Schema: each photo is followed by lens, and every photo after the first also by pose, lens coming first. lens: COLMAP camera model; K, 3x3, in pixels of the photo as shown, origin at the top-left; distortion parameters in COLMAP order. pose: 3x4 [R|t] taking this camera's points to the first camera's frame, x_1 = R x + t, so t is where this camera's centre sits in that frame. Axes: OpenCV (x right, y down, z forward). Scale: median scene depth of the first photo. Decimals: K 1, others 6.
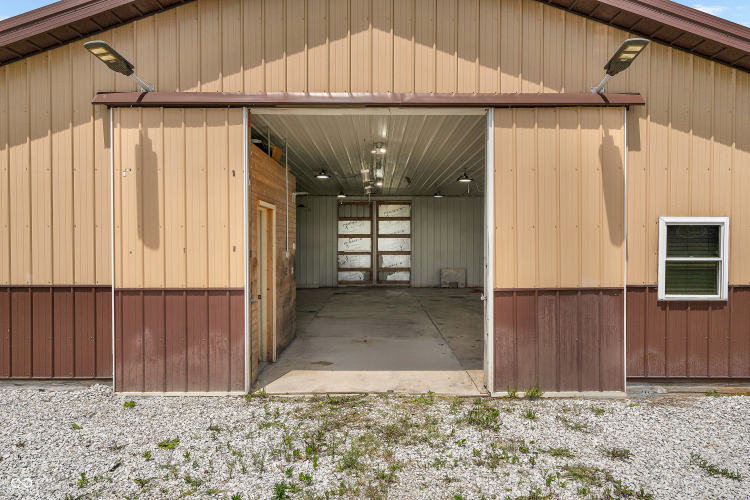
lens RADIAL K [[502.8, 0, 374.5], [0, 502.8, 250.4], [0, 0, 1]] dist [-0.002288, -0.000586]
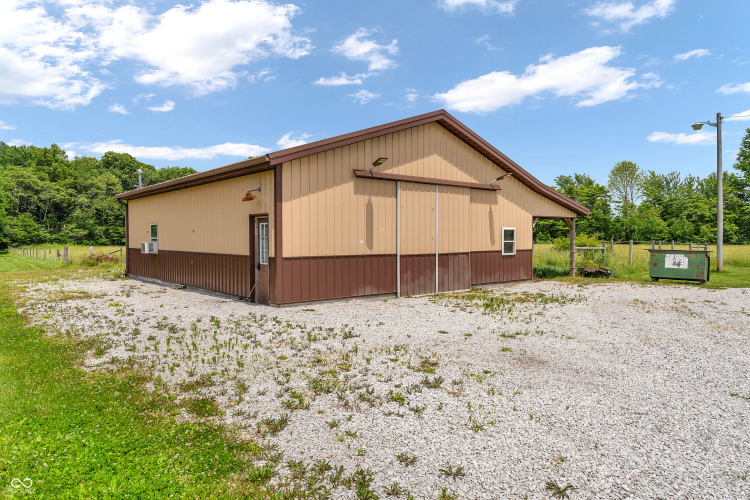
lens RADIAL K [[502.8, 0, 378.5], [0, 502.8, 245.9], [0, 0, 1]] dist [-0.002288, -0.000586]
pose [[0.761028, -0.014164, 0.648565, -1.934055], [0.017284, 0.999849, 0.001555, 0.026103], [-0.648489, 0.010026, 0.761158, -0.794999]]
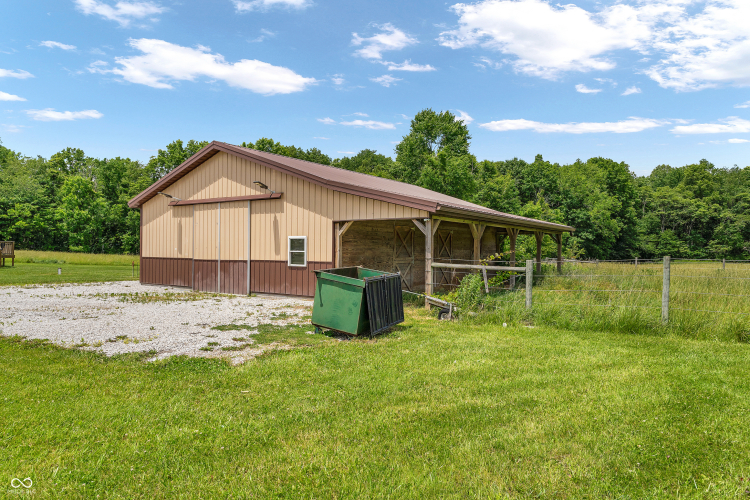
lens RADIAL K [[502.8, 0, 372.6], [0, 502.8, 251.0], [0, 0, 1]] dist [-0.002288, -0.000586]
pose [[0.816072, 0.006831, -0.577910, 2.573557], [-0.021826, 0.999581, -0.019005, 0.058714], [0.577538, 0.028123, 0.815879, -1.006679]]
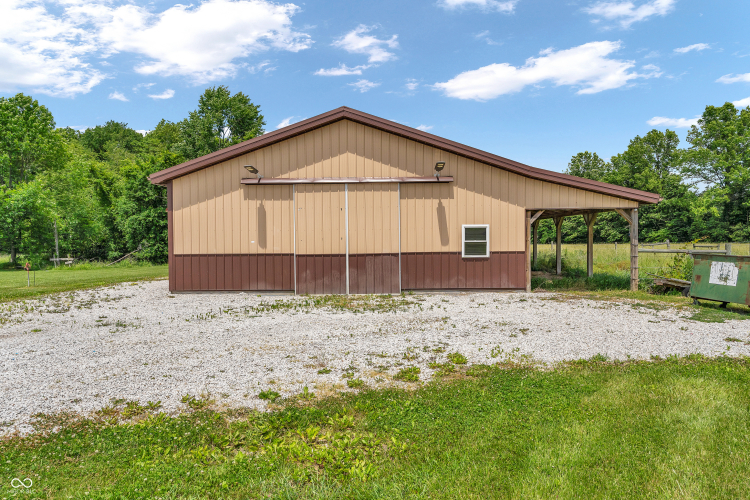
lens RADIAL K [[497.9, 0, 374.2], [0, 497.9, 248.2], [0, 0, 1]] dist [-0.001470, -0.001533]
pose [[0.999844, -0.009919, -0.014601, 0.161208], [0.009872, 0.999946, -0.003282, 0.056103], [0.014633, 0.003137, 0.999888, -1.532245]]
